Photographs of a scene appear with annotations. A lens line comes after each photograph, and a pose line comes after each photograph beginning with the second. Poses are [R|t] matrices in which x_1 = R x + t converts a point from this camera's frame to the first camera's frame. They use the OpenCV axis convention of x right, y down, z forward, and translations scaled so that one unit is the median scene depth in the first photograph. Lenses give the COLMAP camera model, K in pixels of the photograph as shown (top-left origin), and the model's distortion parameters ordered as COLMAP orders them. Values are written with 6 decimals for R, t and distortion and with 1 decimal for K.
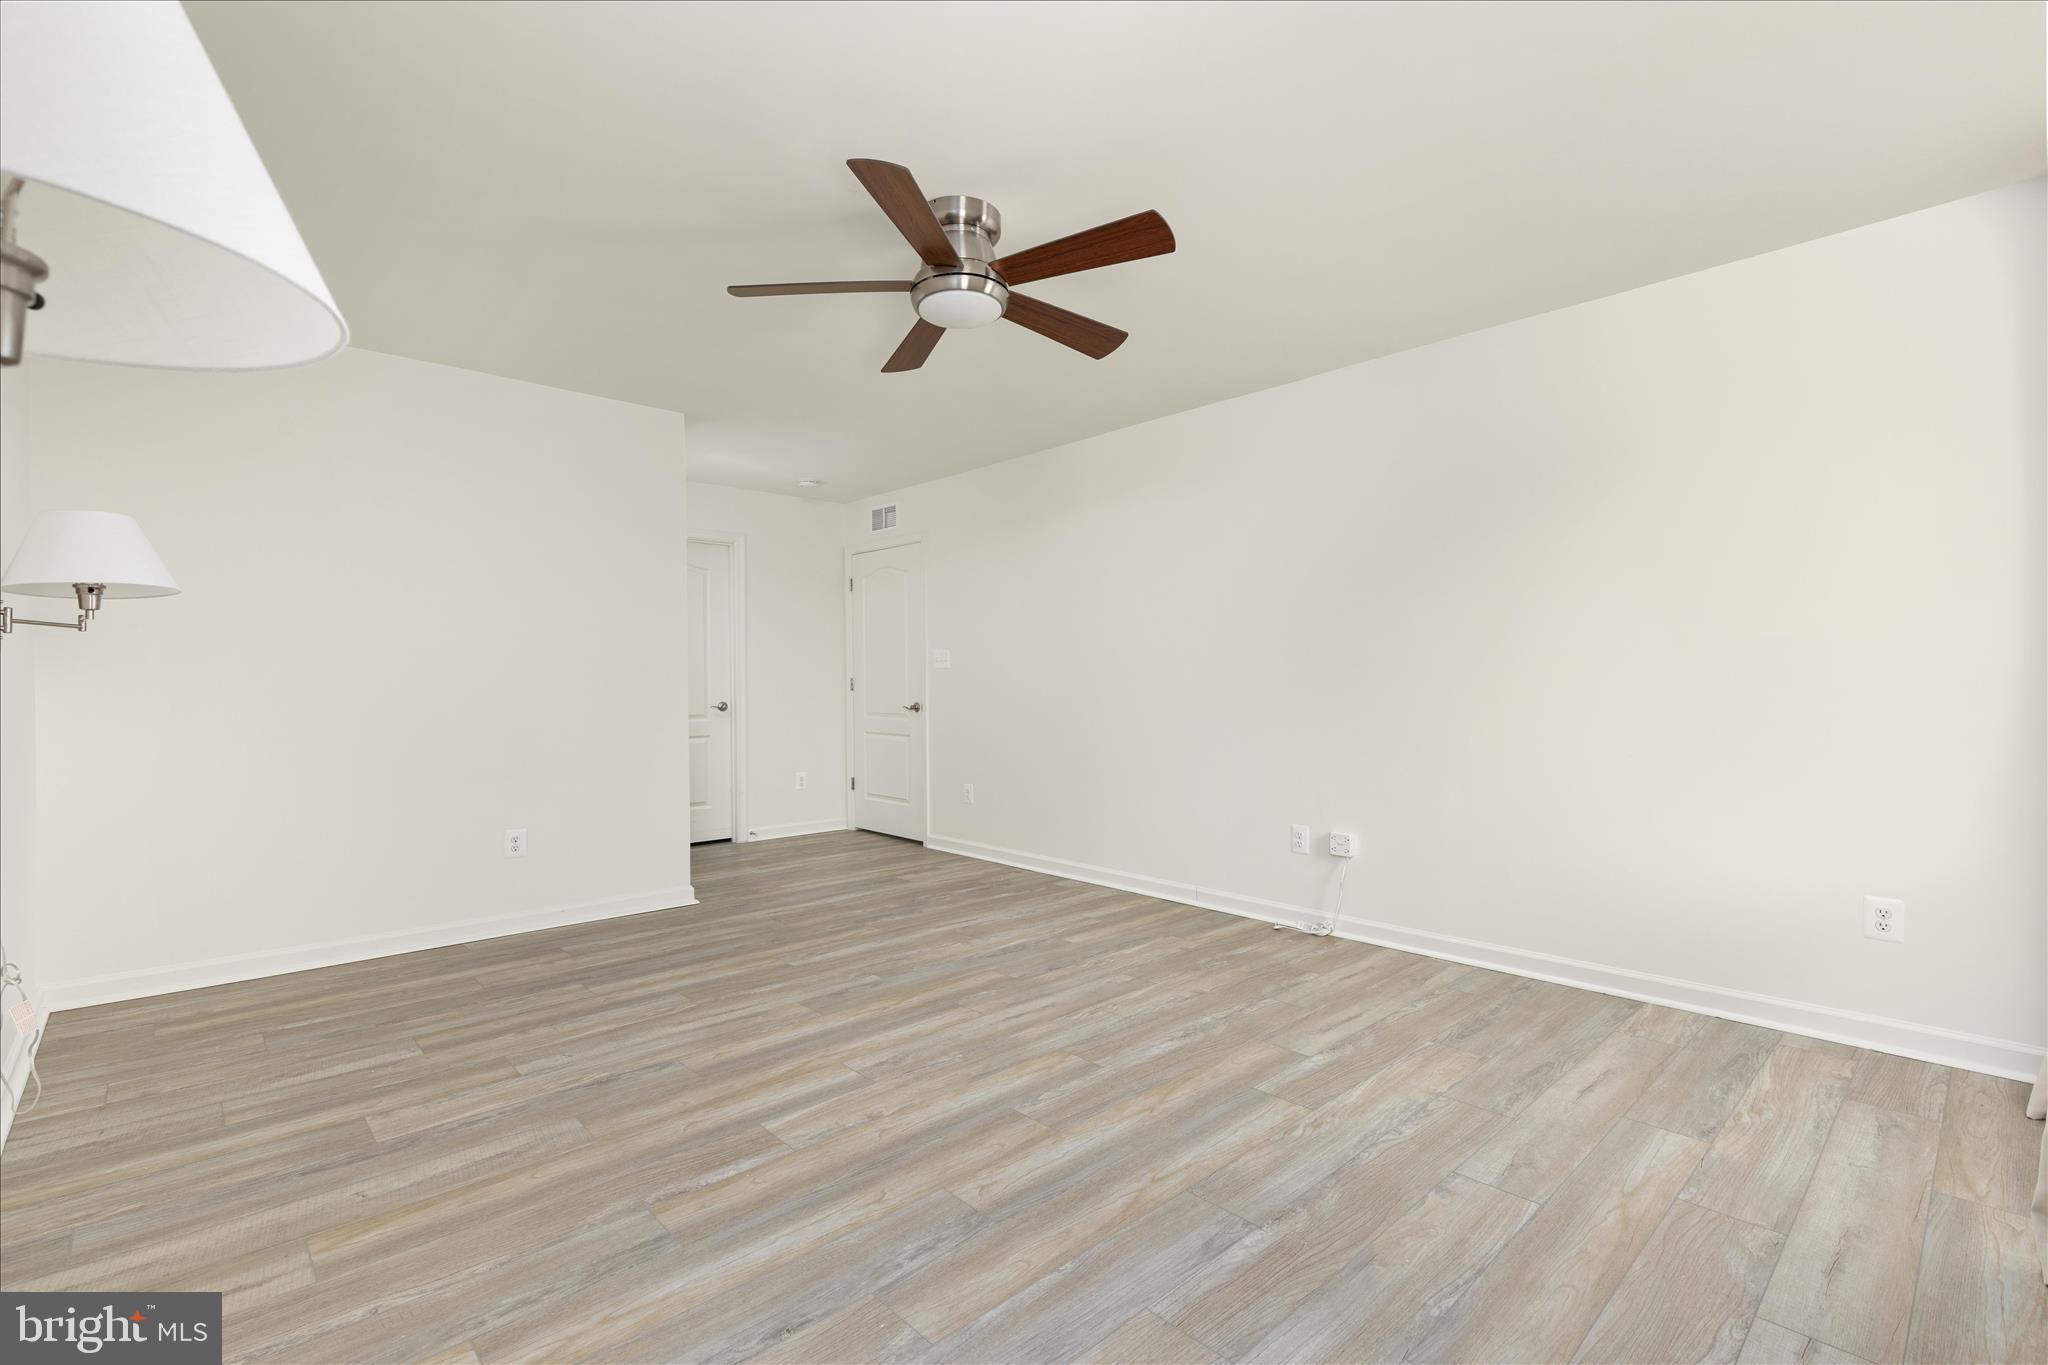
lens RADIAL K [[917.2, 0, 1029.4], [0, 917.2, 680.7], [0, 0, 1]] dist [0.012239, -0.001741]
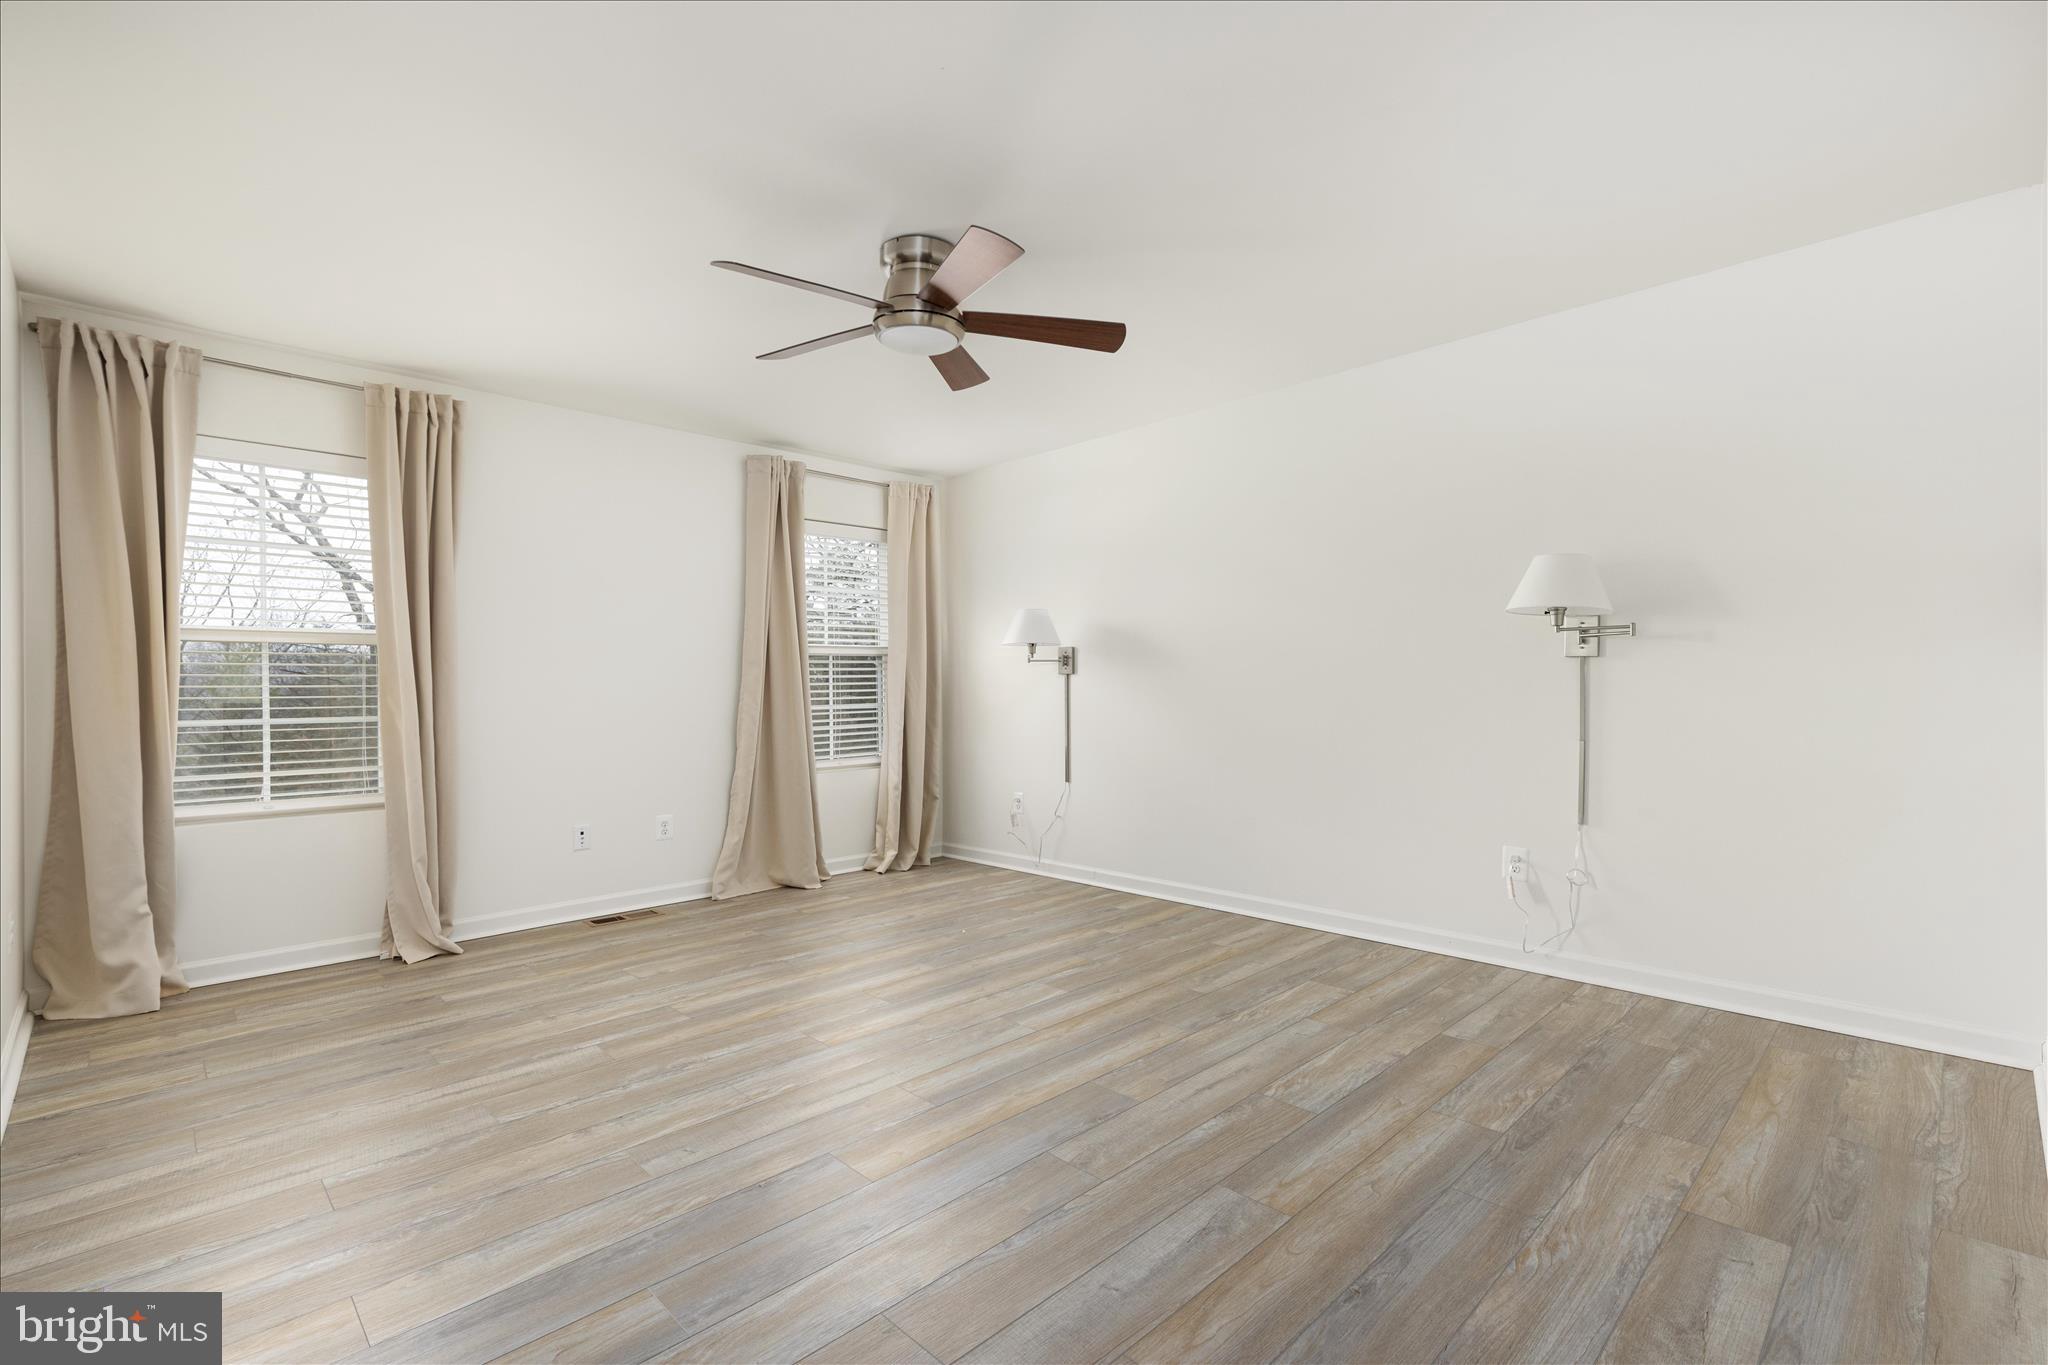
lens RADIAL K [[917.2, 0, 1024.1], [0, 917.2, 686.0], [0, 0, 1]] dist [0.012239, -0.001741]
pose [[-0.999740, 0.014388, -0.017716, -0.176132], [0.014507, 0.999873, -0.006630, 0.011138], [0.017618, -0.006885, -0.999821, 2.103326]]
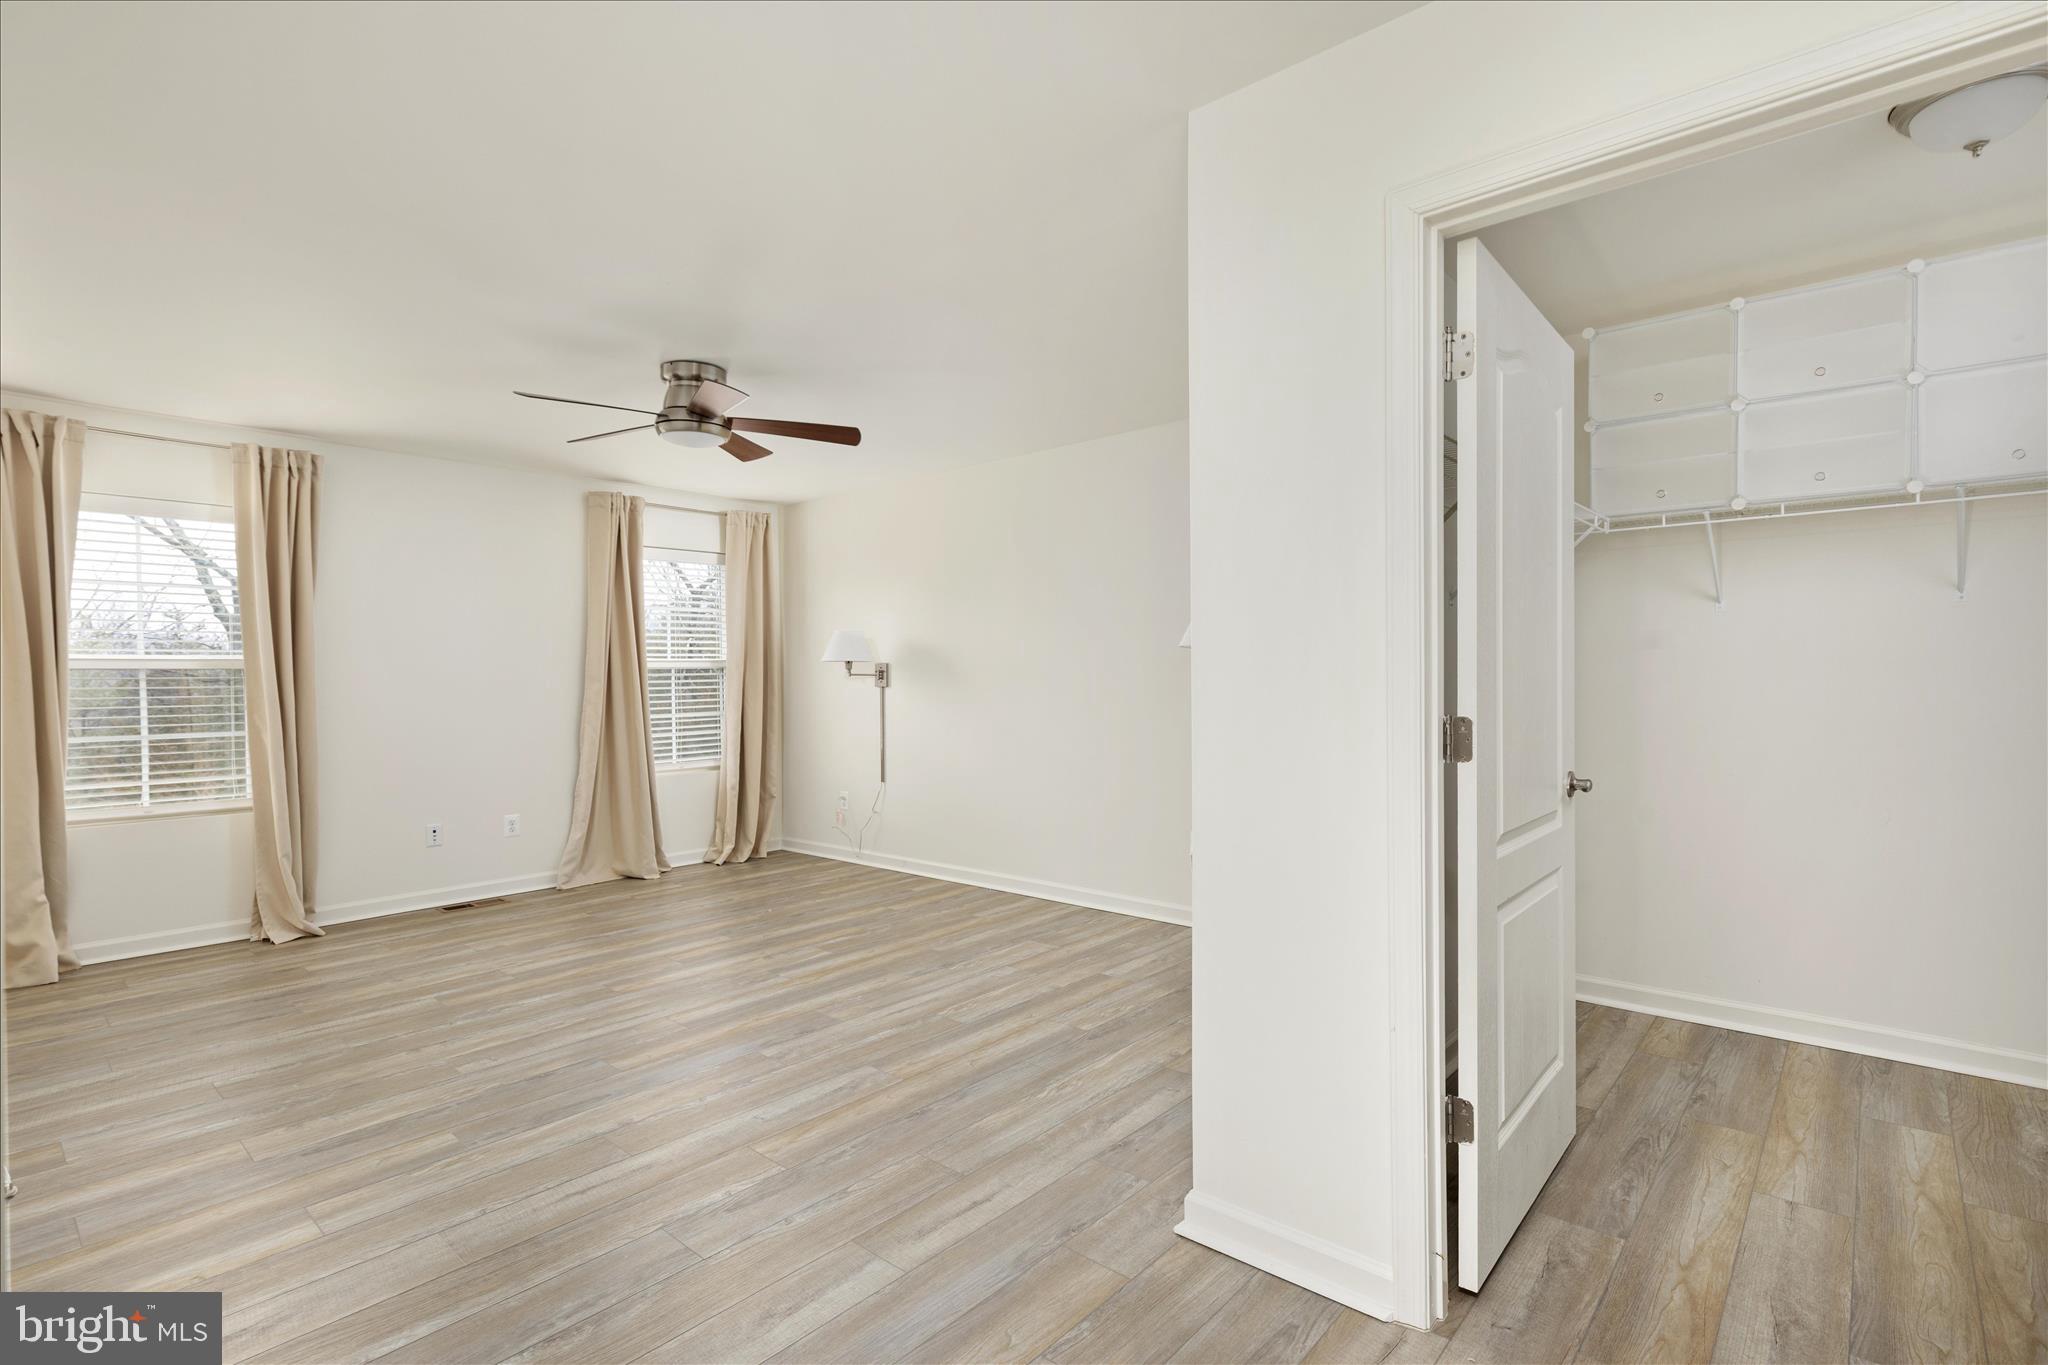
lens RADIAL K [[967.6, 0, 1023.8], [0, 967.6, 687.0], [0, 0, 1]] dist [0.001171, 0.000596]
pose [[-0.995885, 0.016041, -0.089190, -0.434205], [0.015452, 0.999854, 0.007292, -0.036897], [0.089293, 0.005884, -0.995988, 2.507478]]
